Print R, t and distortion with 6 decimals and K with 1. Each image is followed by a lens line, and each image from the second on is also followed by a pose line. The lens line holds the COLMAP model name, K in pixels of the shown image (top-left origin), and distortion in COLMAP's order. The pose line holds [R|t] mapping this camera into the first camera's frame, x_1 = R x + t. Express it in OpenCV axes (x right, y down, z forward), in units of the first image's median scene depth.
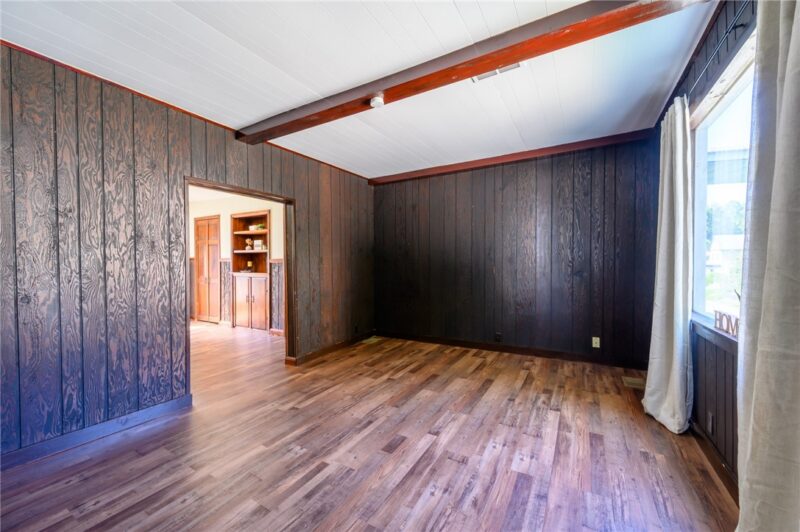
lens RADIAL K [[314.3, 0, 399.7], [0, 314.3, 266.7], [0, 0, 1]] dist [-0.000972, -0.000052]
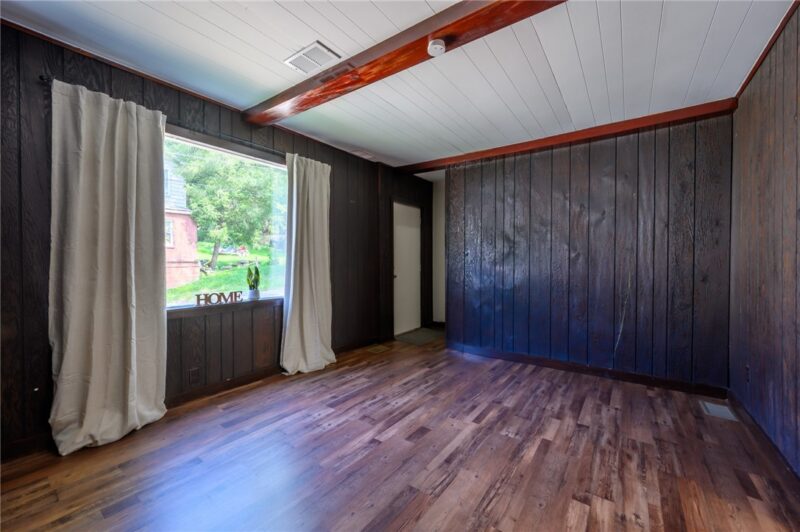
lens RADIAL K [[314.3, 0, 401.9], [0, 314.3, 265.0], [0, 0, 1]] dist [-0.000972, -0.000052]
pose [[-0.994926, 0.008125, 0.100283, -0.075215], [0.009970, 0.999790, 0.017905, -0.013704], [-0.100117, 0.018814, -0.994798, 2.139468]]
